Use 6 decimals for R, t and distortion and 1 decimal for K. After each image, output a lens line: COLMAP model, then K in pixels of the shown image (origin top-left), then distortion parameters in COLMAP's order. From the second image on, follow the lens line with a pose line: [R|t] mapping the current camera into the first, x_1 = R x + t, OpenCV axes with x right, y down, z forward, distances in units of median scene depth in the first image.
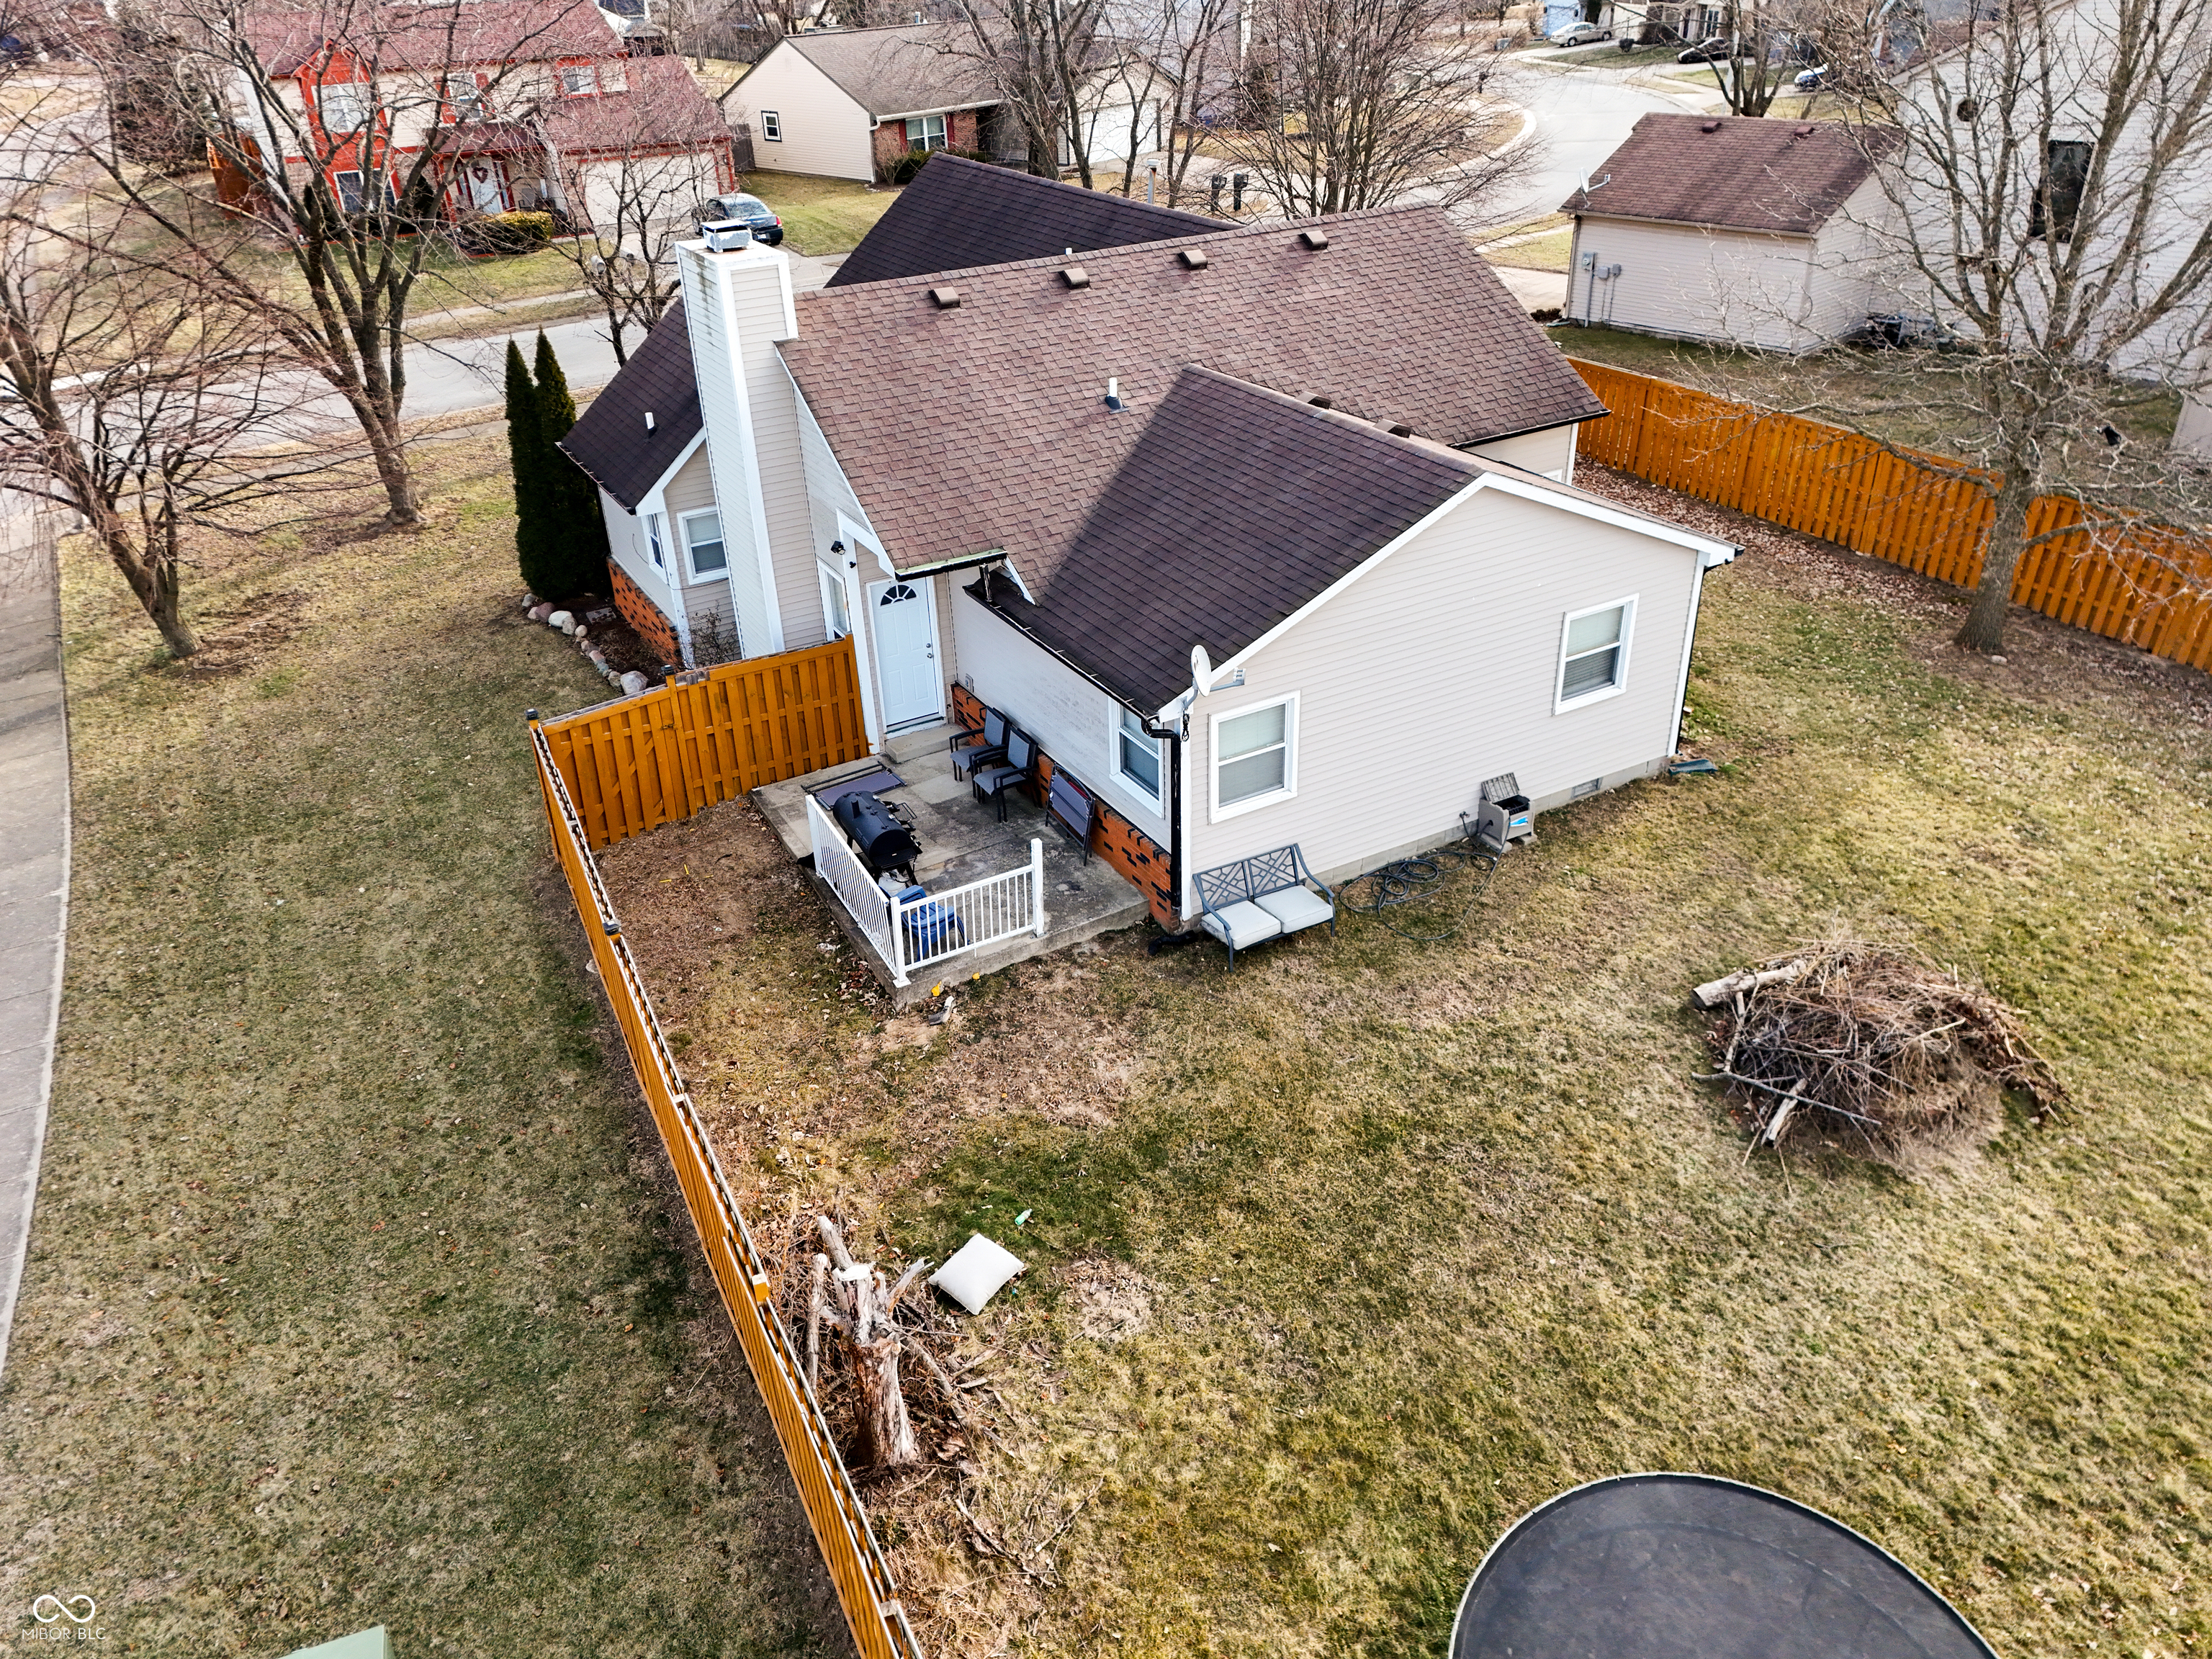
lens RADIAL K [[1598.2, 0, 1092.0], [0, 1598.2, 839.4], [0, 0, 1]] dist [0.087499, -0.088941]
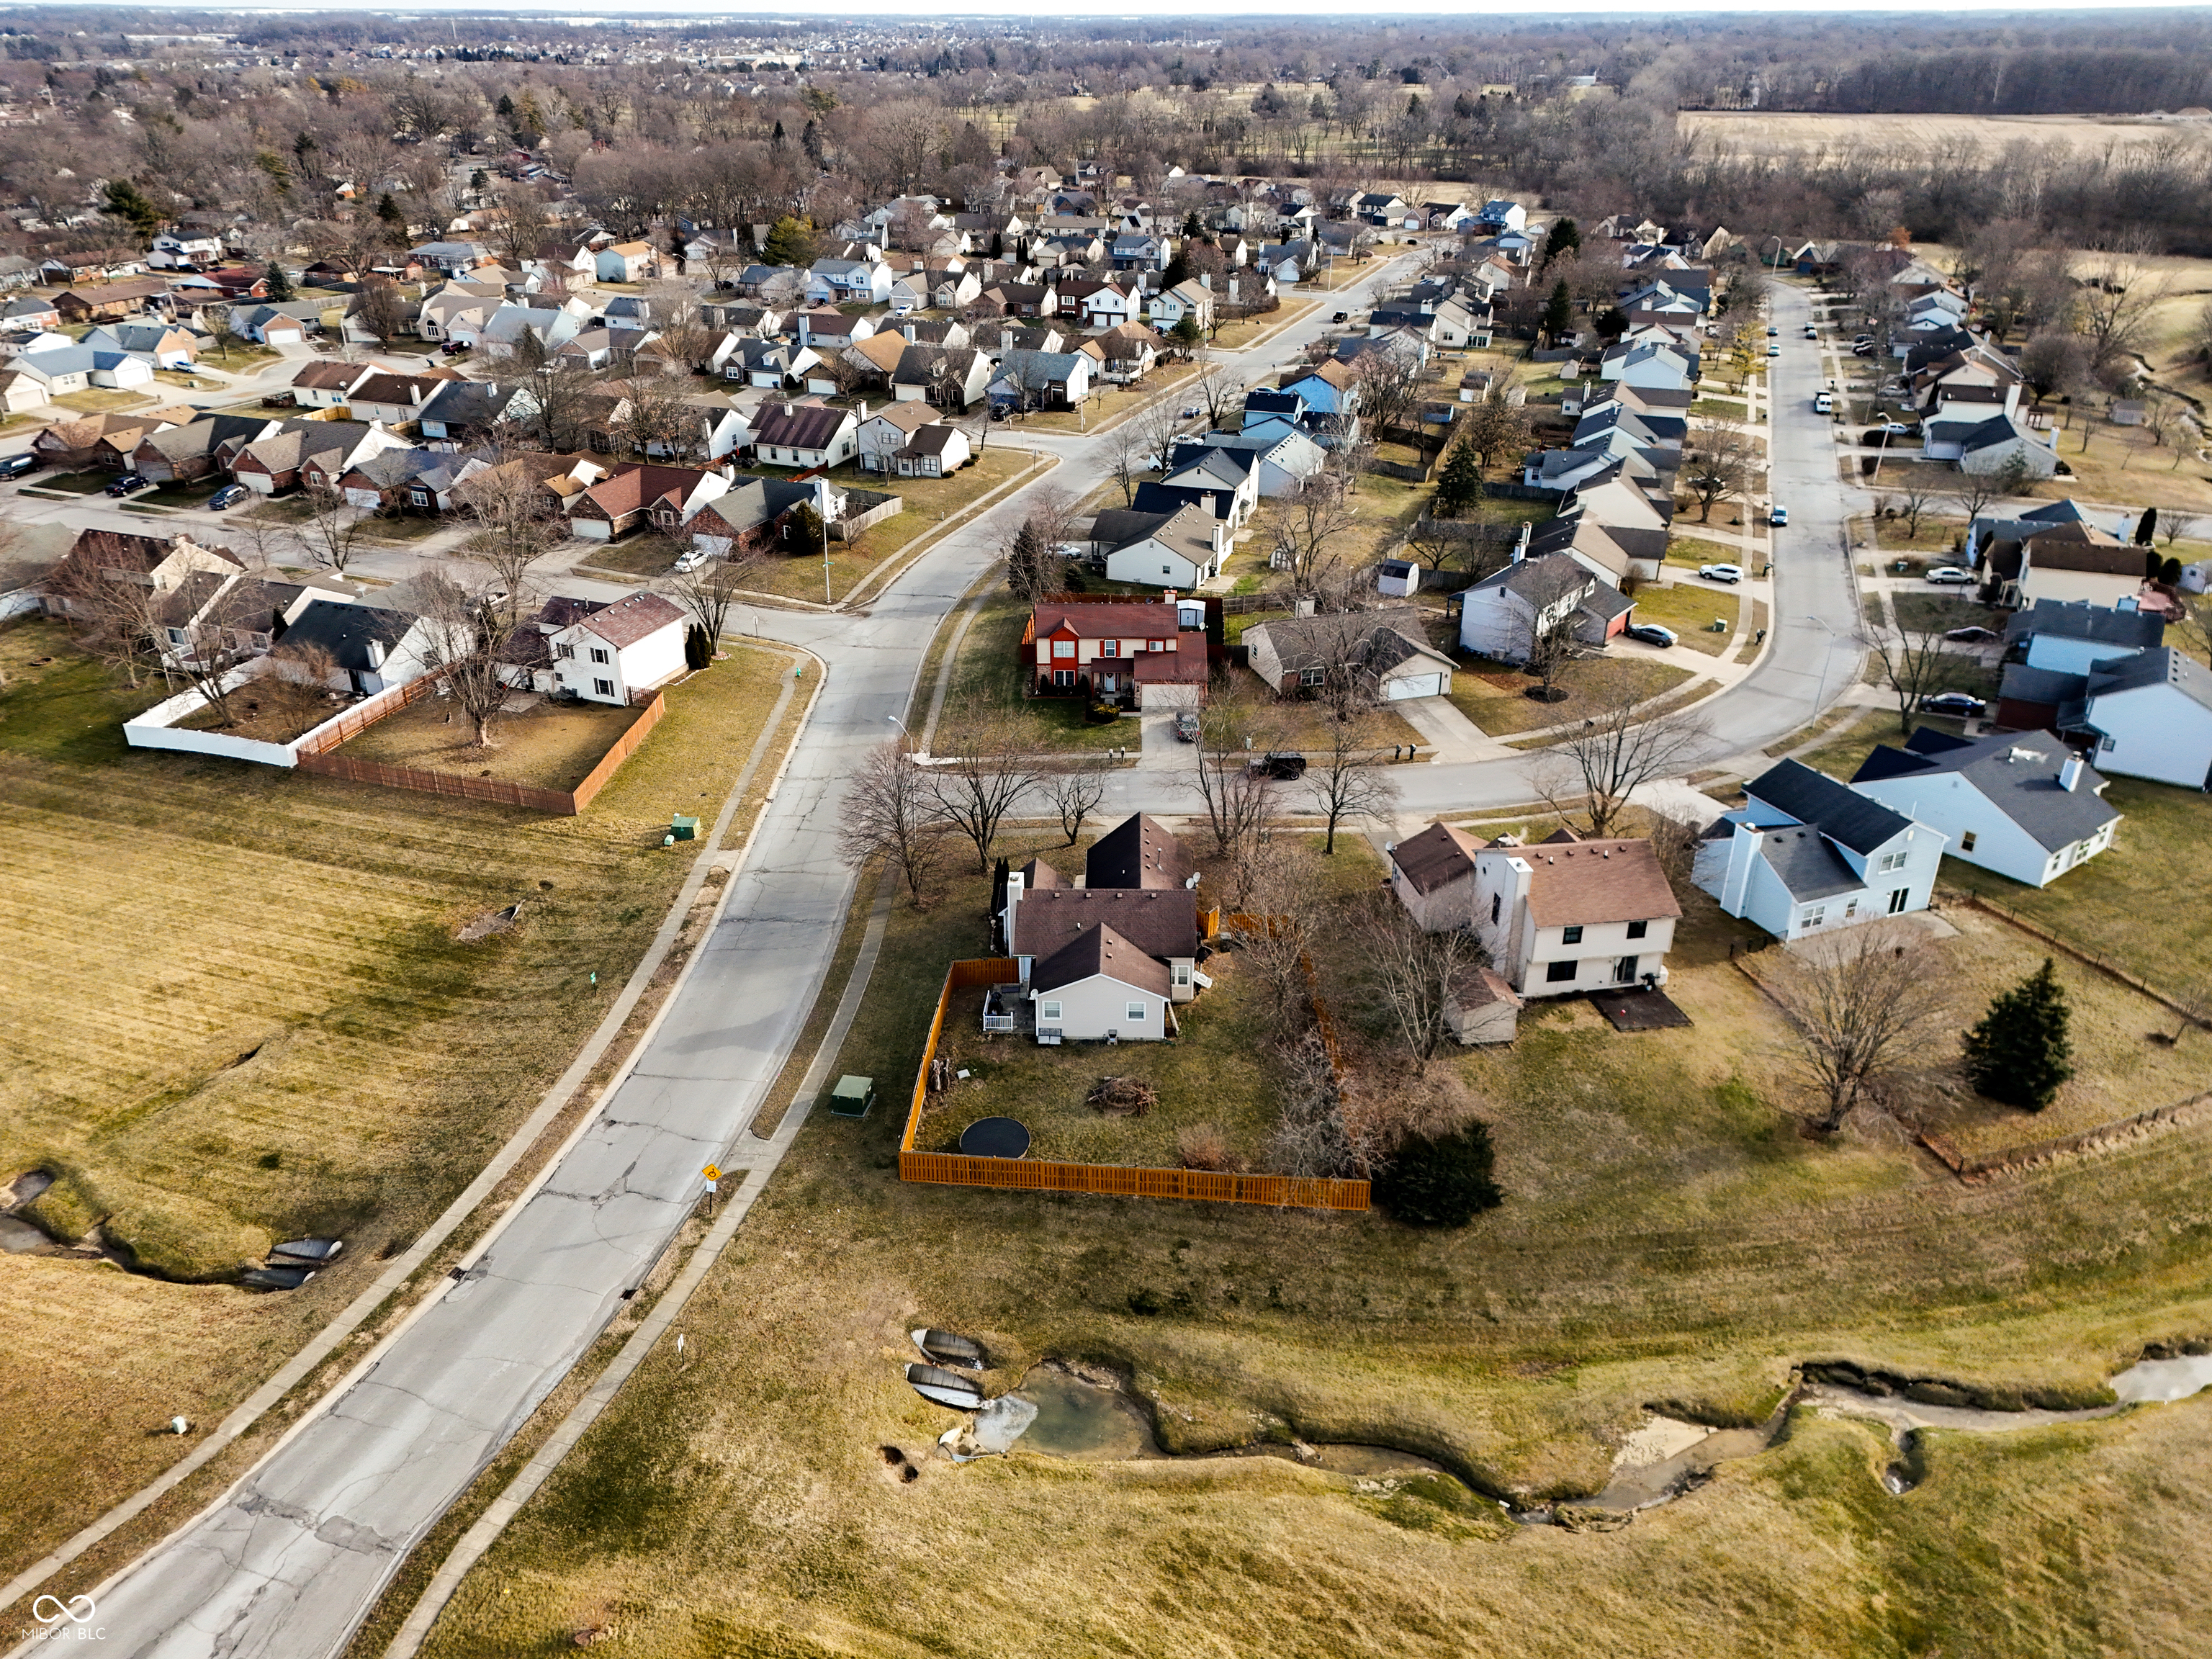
lens RADIAL K [[1598.2, 0, 1092.0], [0, 1598.2, 839.4], [0, 0, 1]] dist [0.087499, -0.088941]
pose [[0.861876, 0.270407, -0.429011, 2.265894], [-0.283189, 0.958419, 0.035171, -0.794680], [0.420683, 0.091178, 0.902614, -3.679416]]
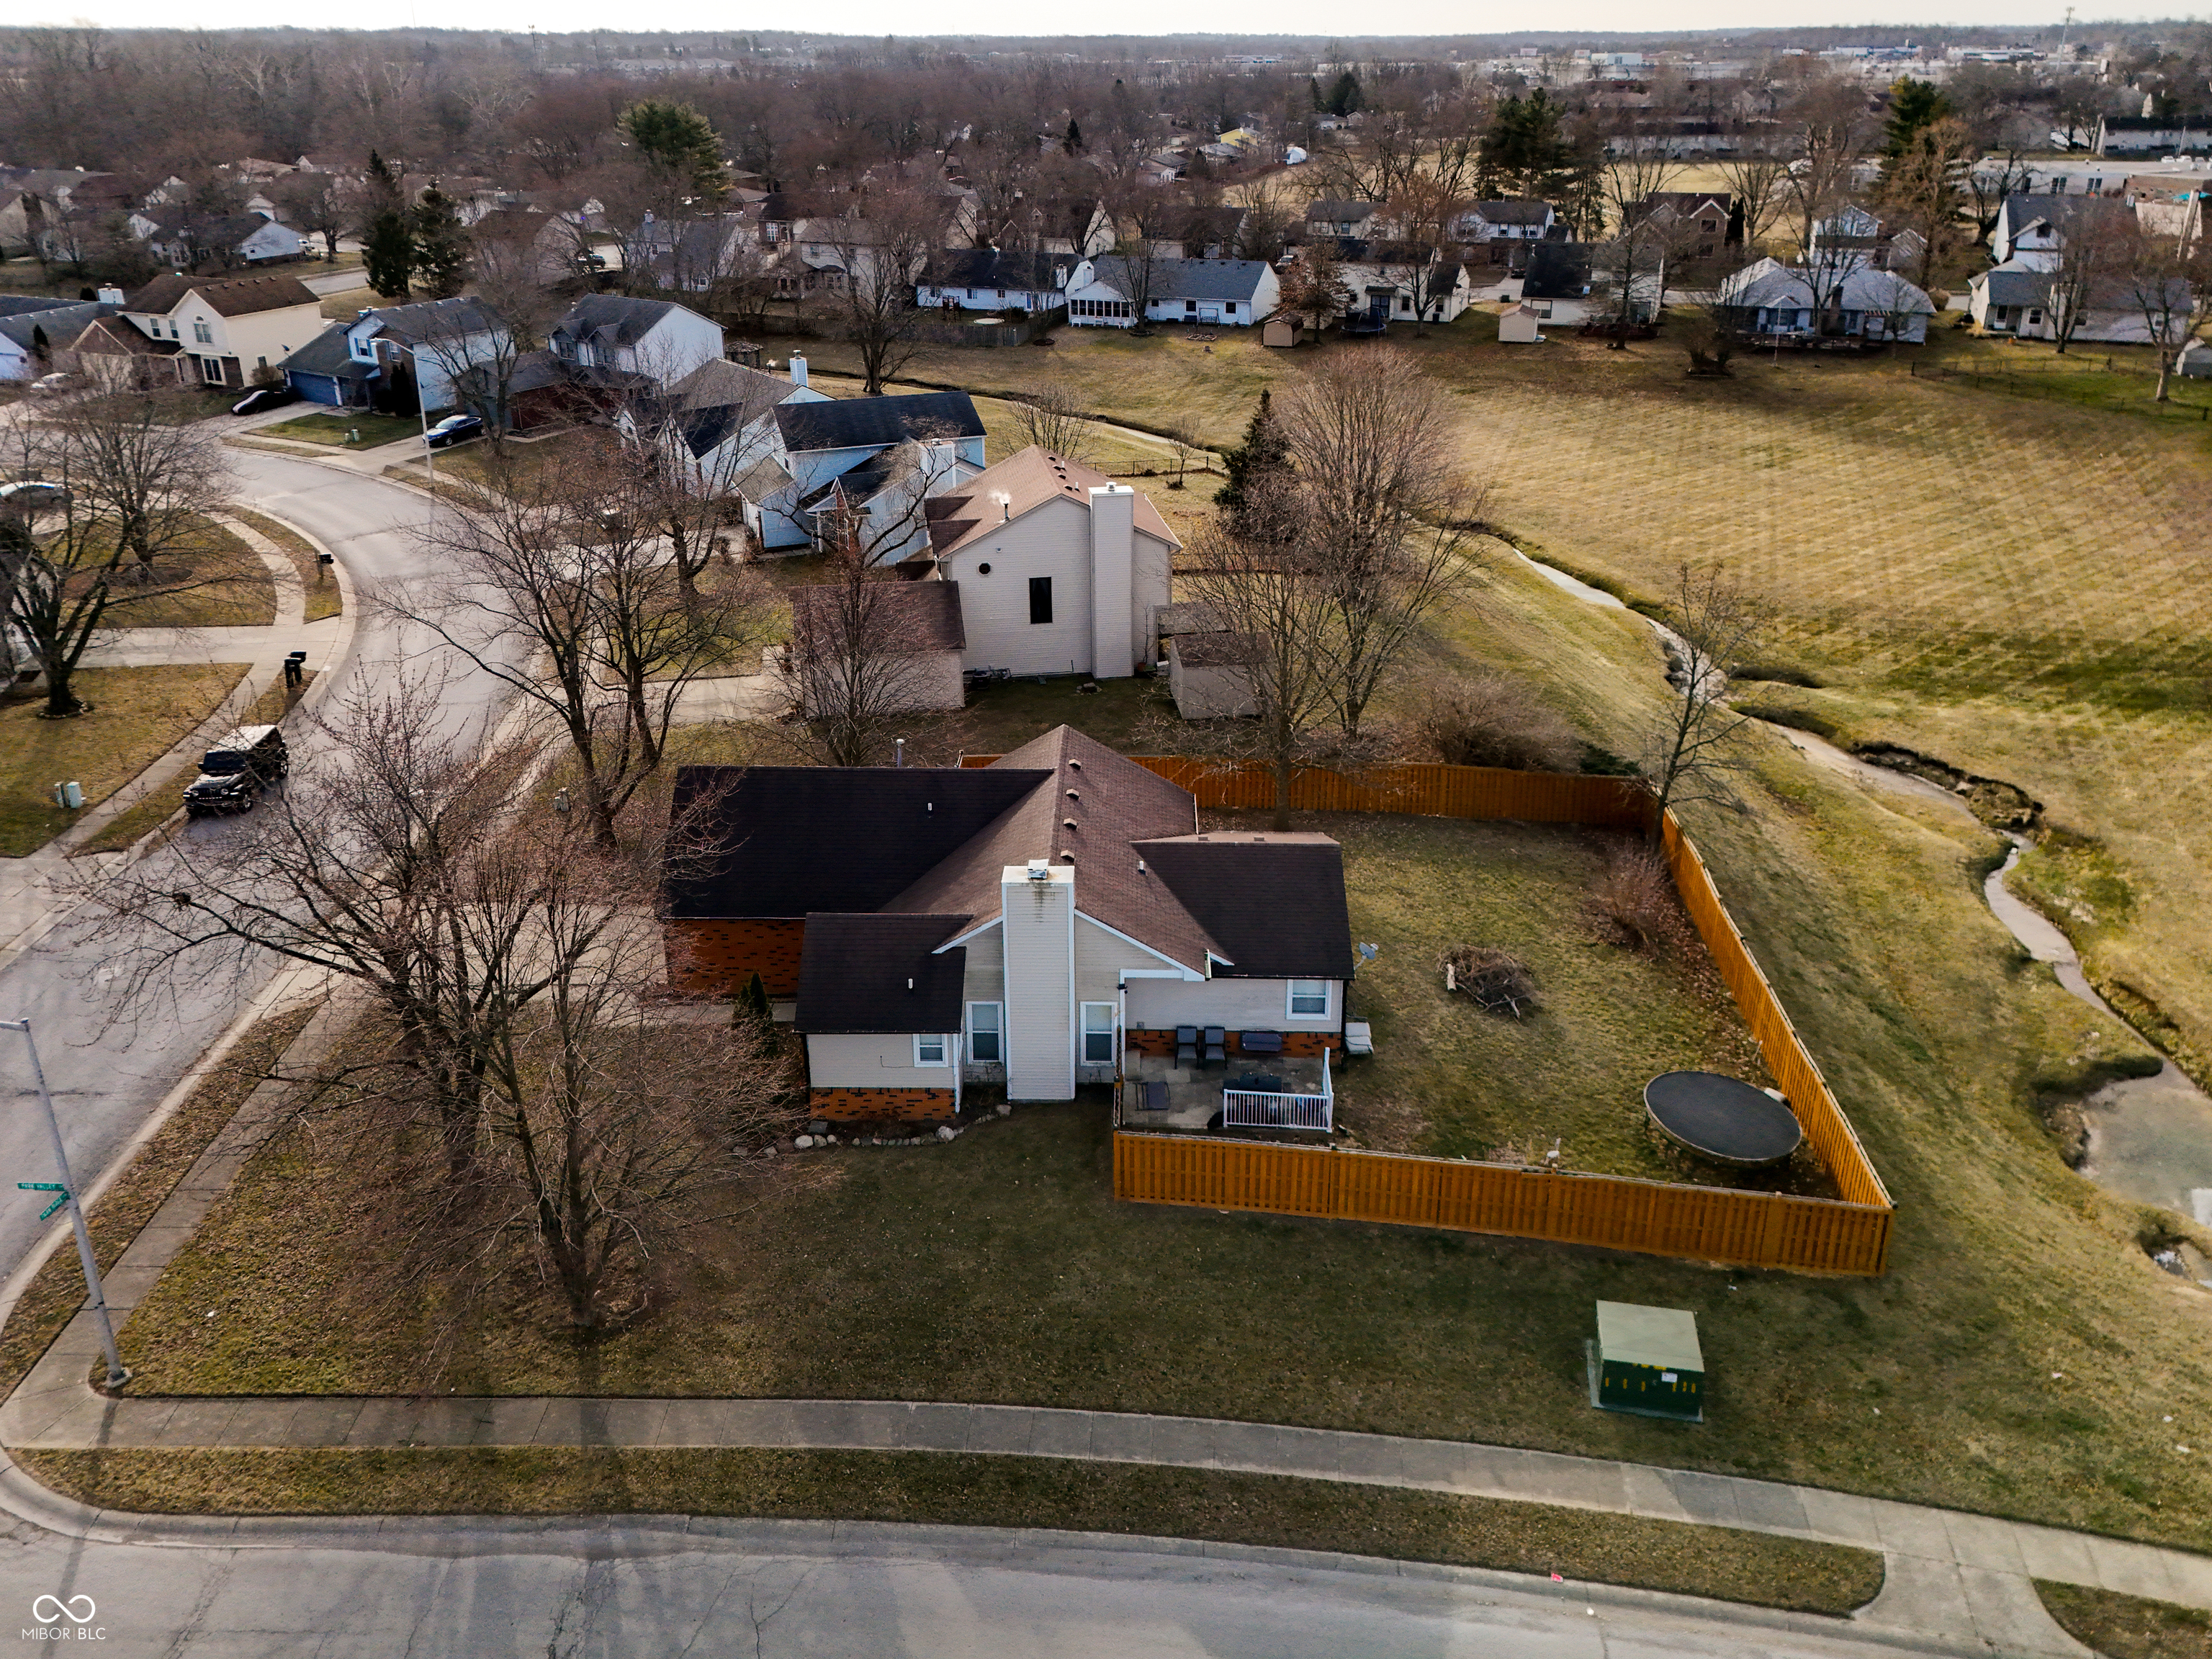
lens RADIAL K [[1659.7, 0, 1135.6], [0, 1659.7, 719.9], [0, 0, 1]] dist [0.103217, -0.094714]
pose [[0.496282, -0.292038, 0.817568, -1.940357], [0.411844, 0.908211, 0.074418, -0.701311], [-0.764257, 0.299778, 0.571003, -0.320015]]
